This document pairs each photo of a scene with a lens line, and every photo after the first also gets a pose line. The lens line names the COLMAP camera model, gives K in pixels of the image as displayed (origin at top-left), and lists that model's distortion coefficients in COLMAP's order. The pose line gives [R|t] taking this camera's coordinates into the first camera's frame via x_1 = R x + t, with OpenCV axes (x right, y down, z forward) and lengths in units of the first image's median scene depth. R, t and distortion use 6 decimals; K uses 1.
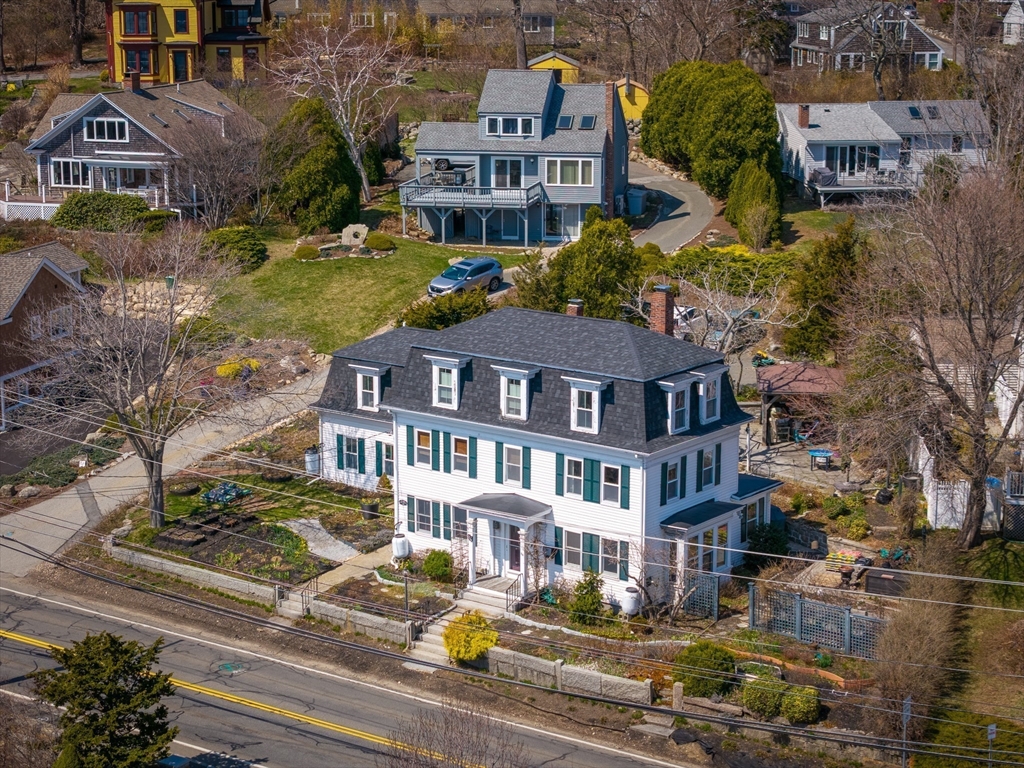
lens RADIAL K [[2085.3, 0, 510.3], [0, 2085.3, 383.7], [0, 0, 1]] dist [0.013268, 0.000000]
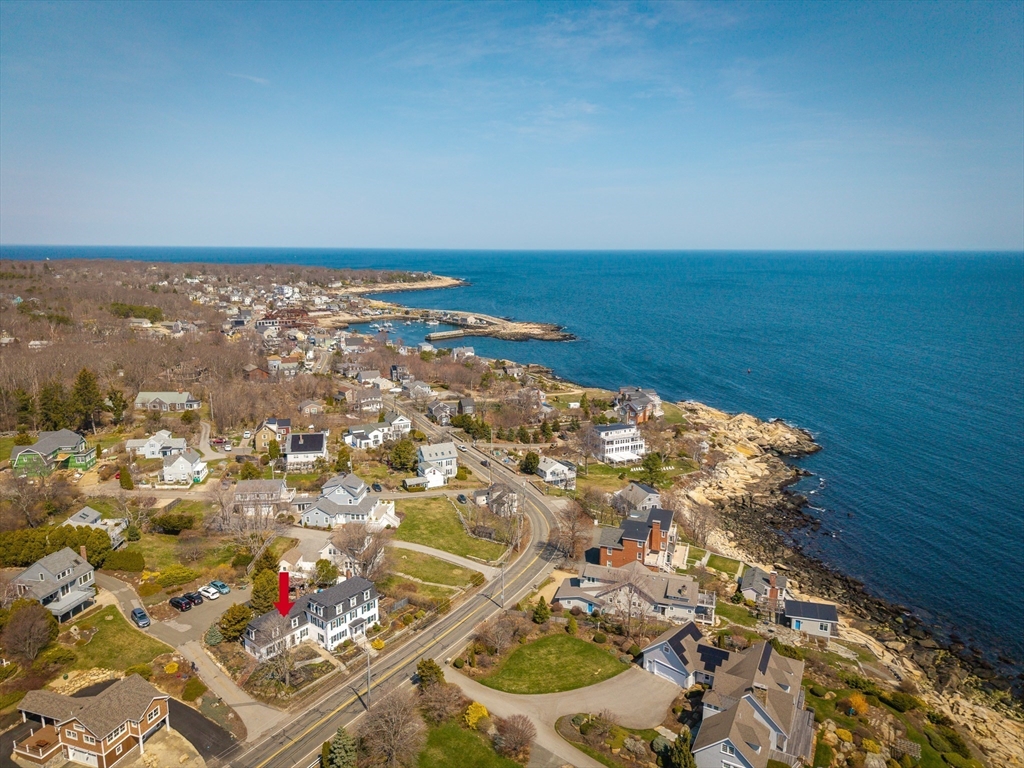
lens RADIAL K [[691.1, 0, 527.4], [0, 691.1, 386.3], [0, 0, 1]] dist [0.038021, -0.028680]
pose [[-0.029308, -0.206943, 0.977914, -1.534706], [0.183899, 0.960518, 0.208773, -0.762752], [-0.982508, 0.185956, 0.009906, 0.459693]]
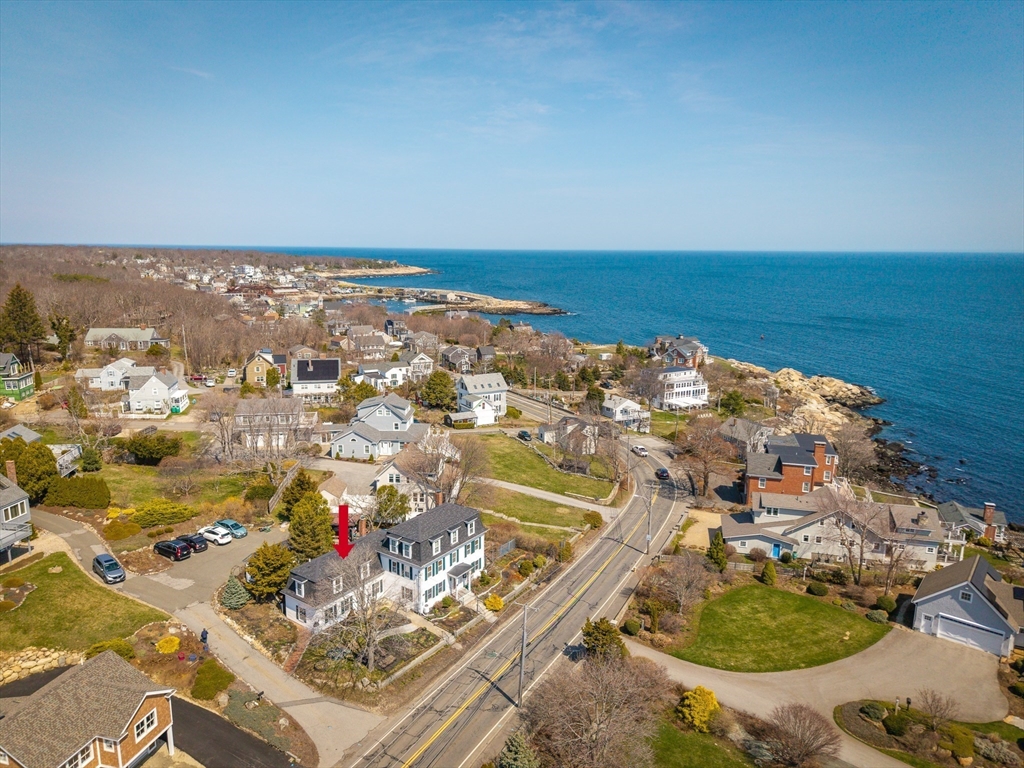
lens RADIAL K [[691.1, 0, 510.3], [0, 691.1, 407.0], [0, 0, 1]] dist [0.038021, -0.028680]
pose [[-0.068812, -0.228987, 0.970994, -0.969372], [0.195638, 0.951306, 0.238209, -0.411396], [-0.978259, 0.206355, -0.020663, 0.881869]]
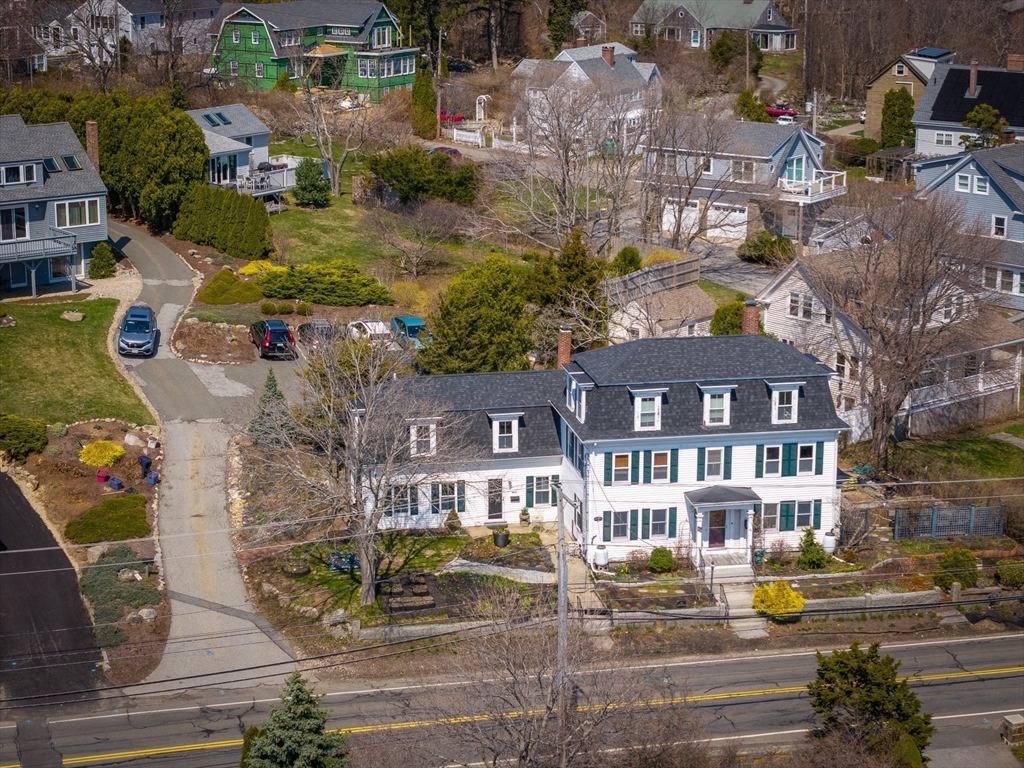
lens RADIAL K [[2085.3, 0, 511.7], [0, 2085.3, 386.0], [0, 0, 1]] dist [0.013268, 0.000000]
pose [[0.649050, -0.184672, 0.737991, -0.970724], [0.152461, 0.981984, 0.111641, -0.160646], [-0.745312, 0.040054, 0.665512, 0.262563]]
